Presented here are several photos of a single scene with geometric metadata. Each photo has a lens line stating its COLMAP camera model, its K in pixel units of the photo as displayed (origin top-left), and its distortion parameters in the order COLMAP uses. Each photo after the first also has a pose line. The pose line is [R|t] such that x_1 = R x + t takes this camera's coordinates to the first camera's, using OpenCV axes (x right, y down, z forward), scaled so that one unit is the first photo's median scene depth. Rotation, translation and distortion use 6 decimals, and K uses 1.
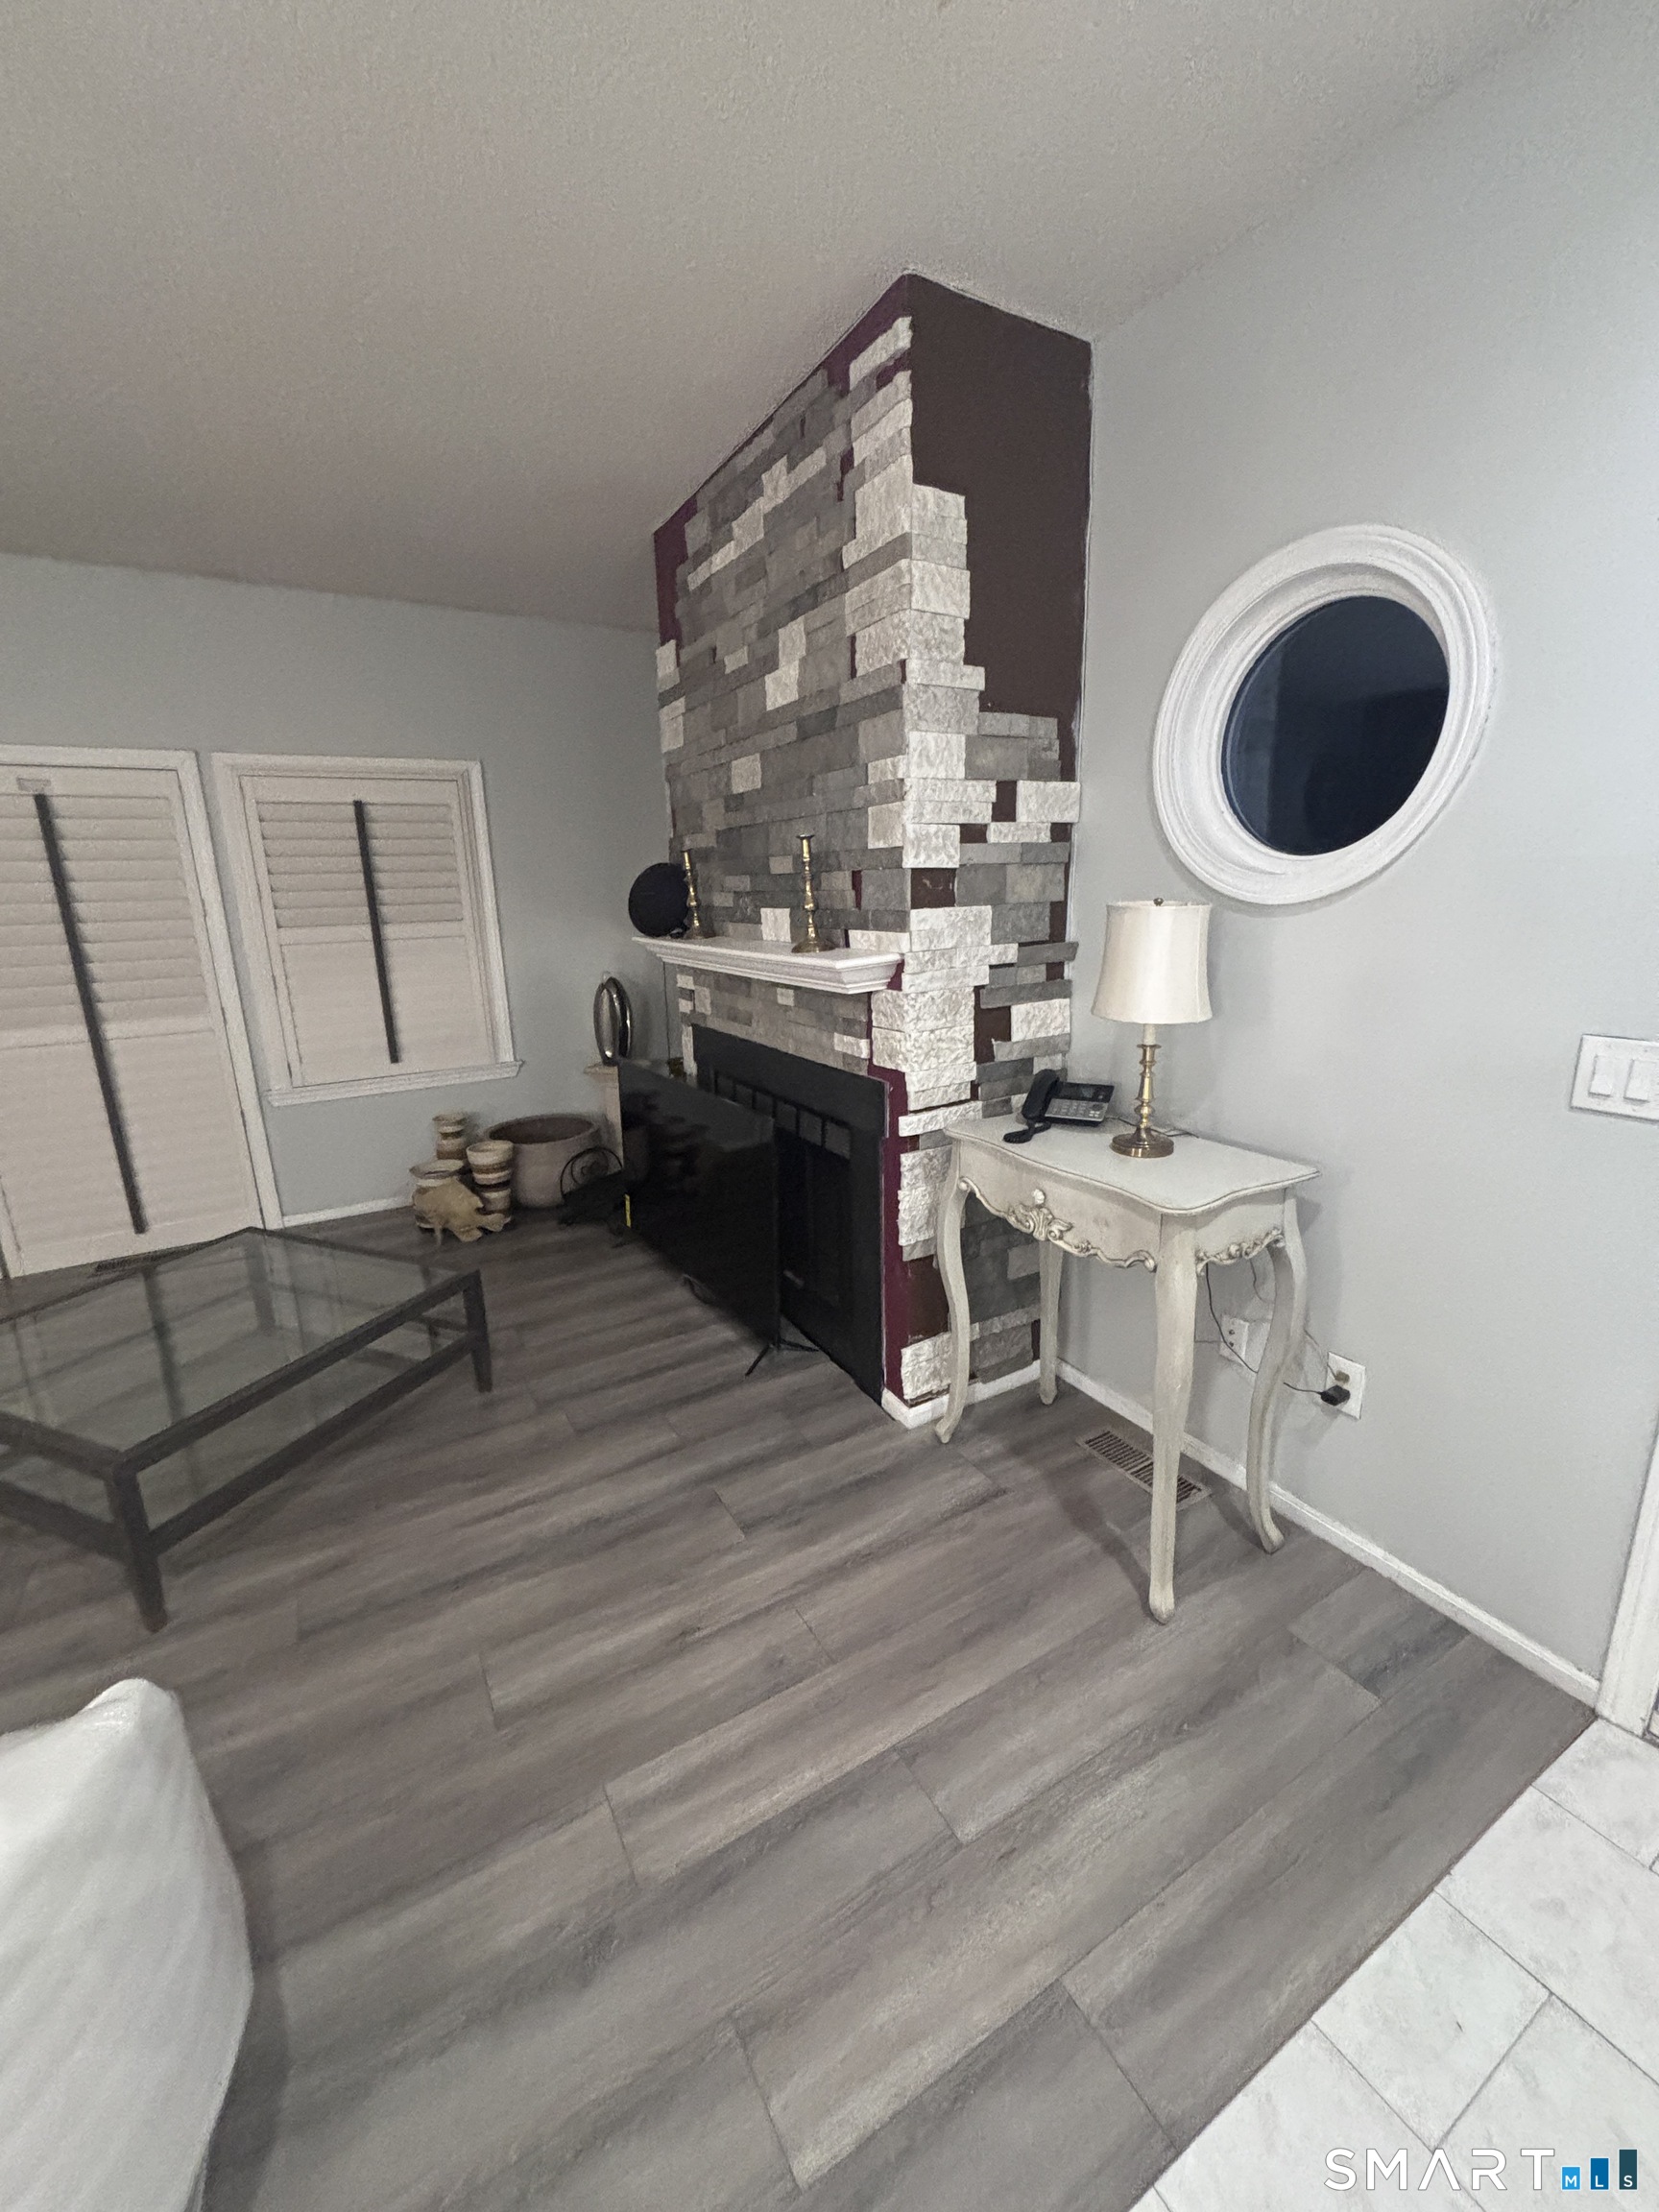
lens RADIAL K [[884.7, 0, 829.5], [0, 884.7, 1106.0], [0, 0, 1]] dist [-0.000111, -0.000287]
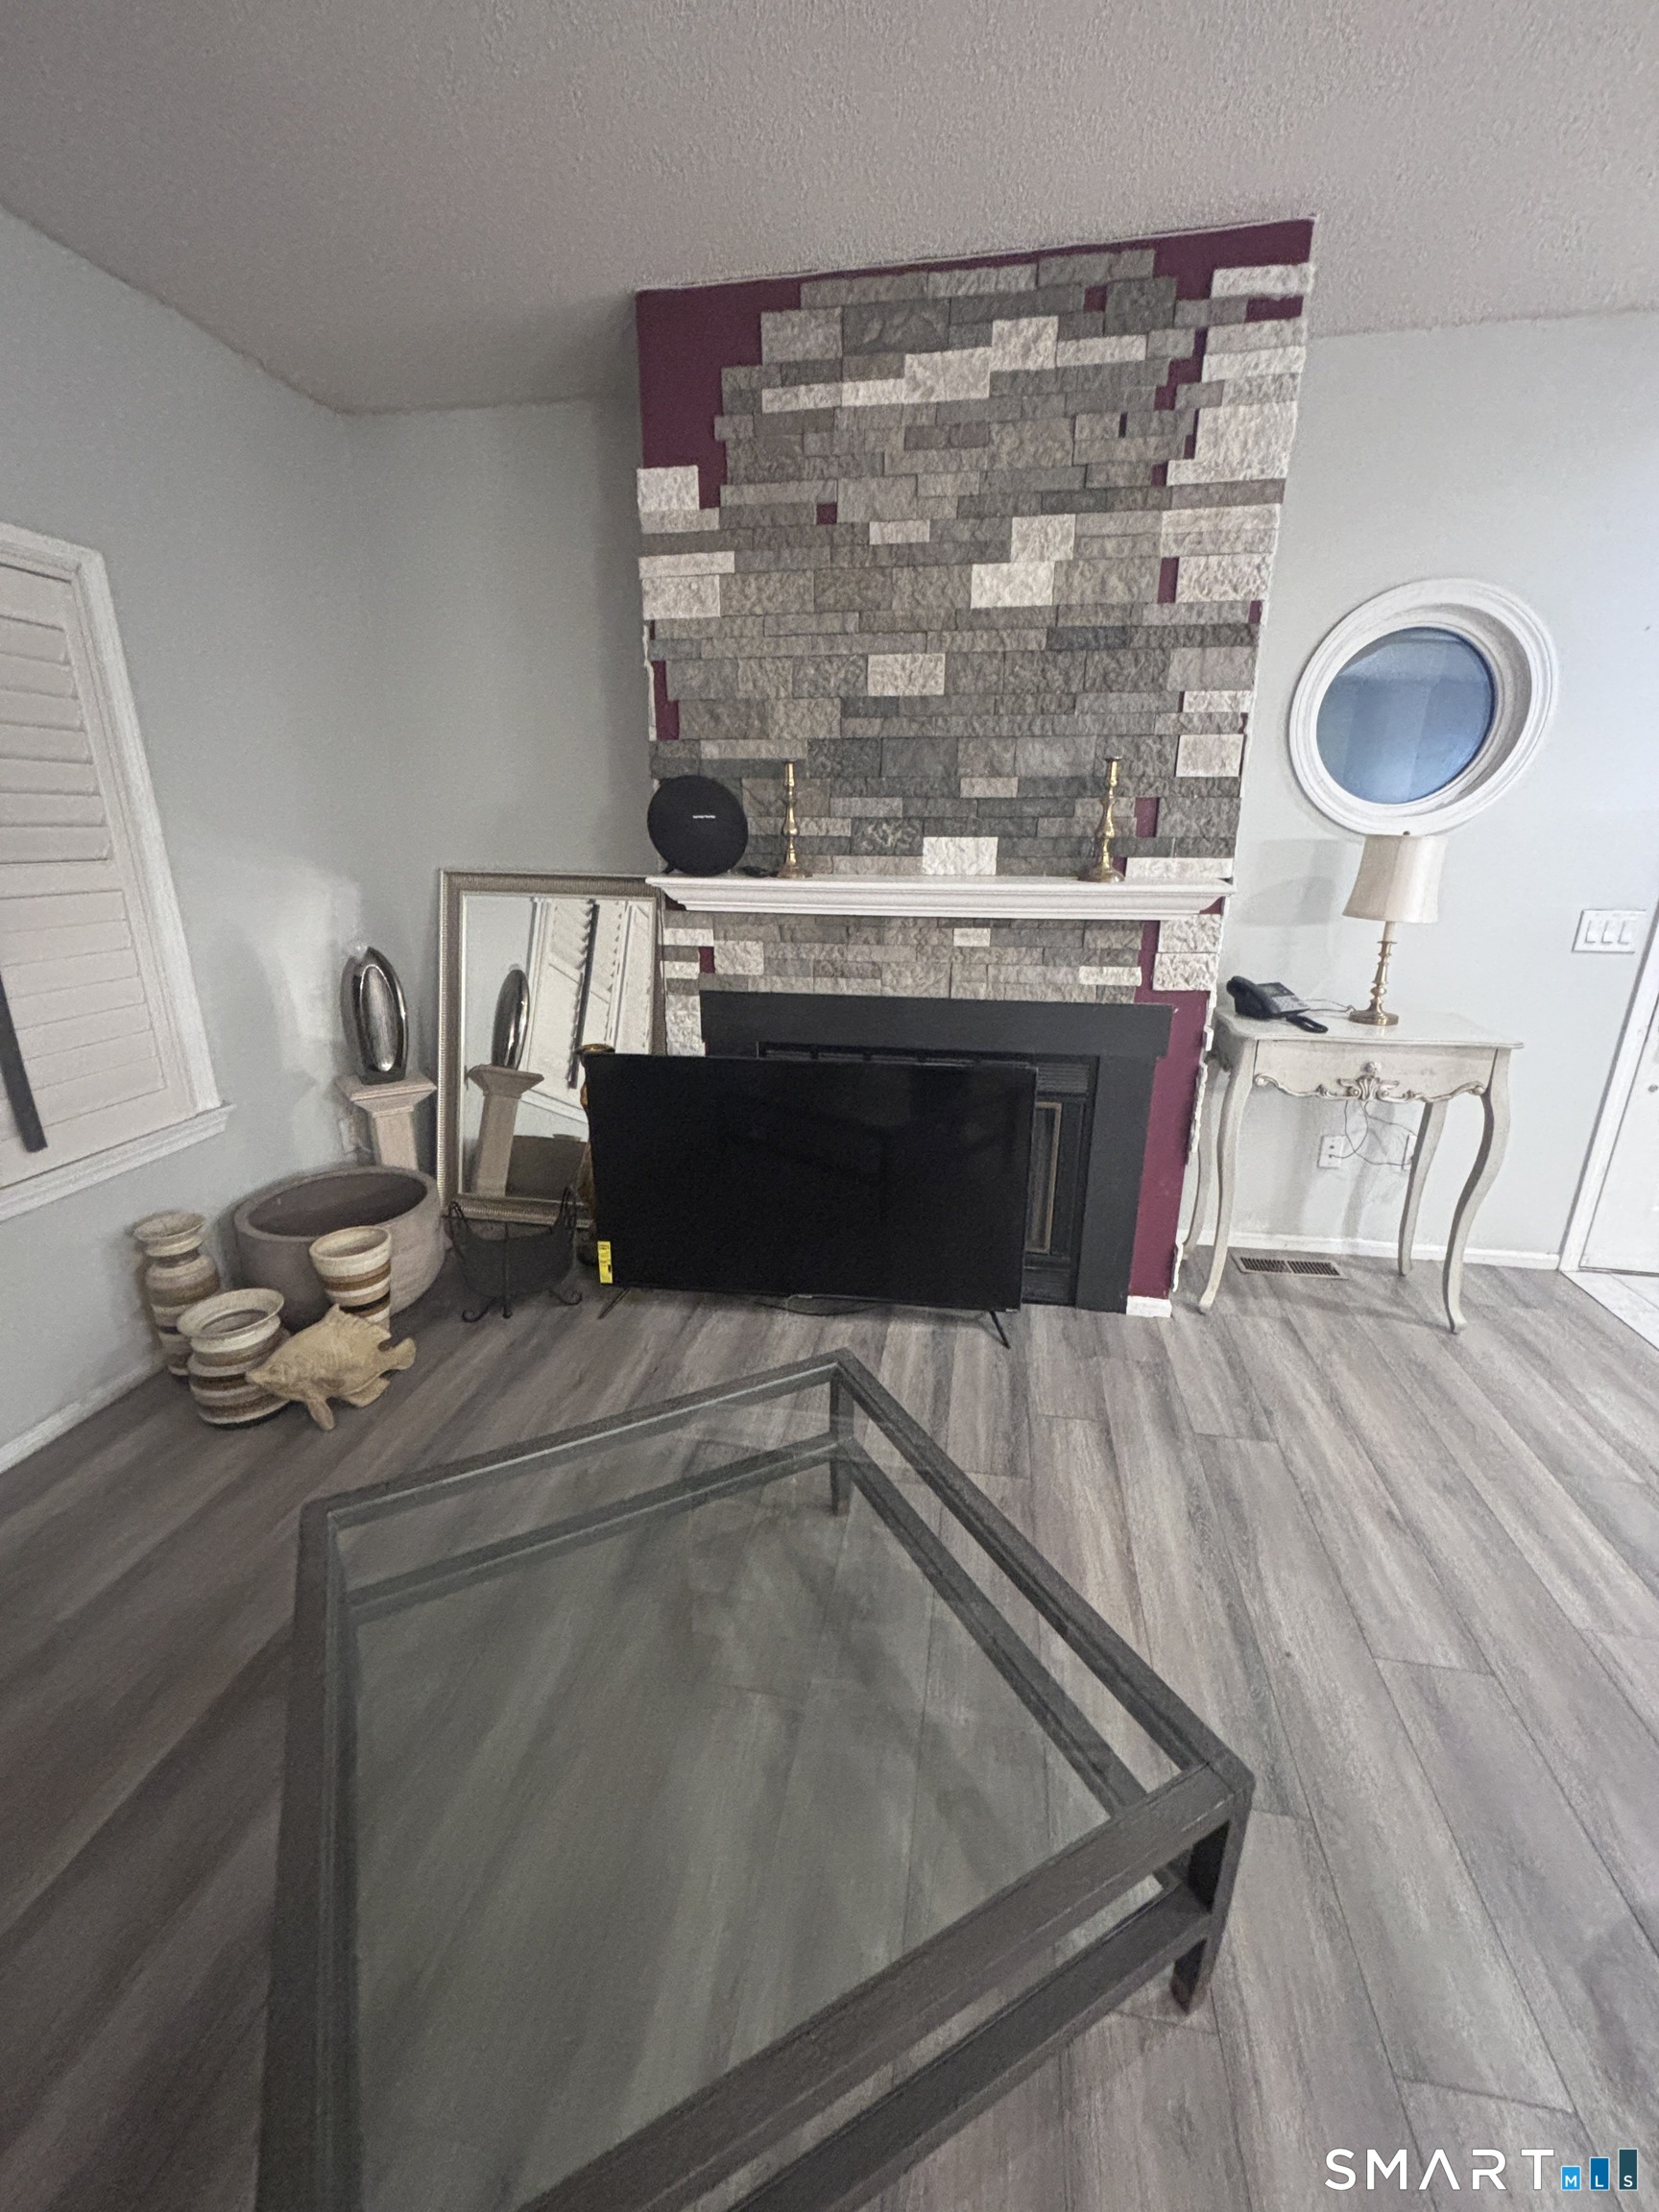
lens RADIAL K [[891.7, 0, 830.5], [0, 891.7, 1108.6], [0, 0, 1]] dist [-0.001911, 0.004584]
pose [[0.645349, -0.203743, 0.736216, -0.964292], [0.166922, 0.978096, 0.124361, -0.100939], [-0.745427, 0.042634, 0.665222, 0.572391]]
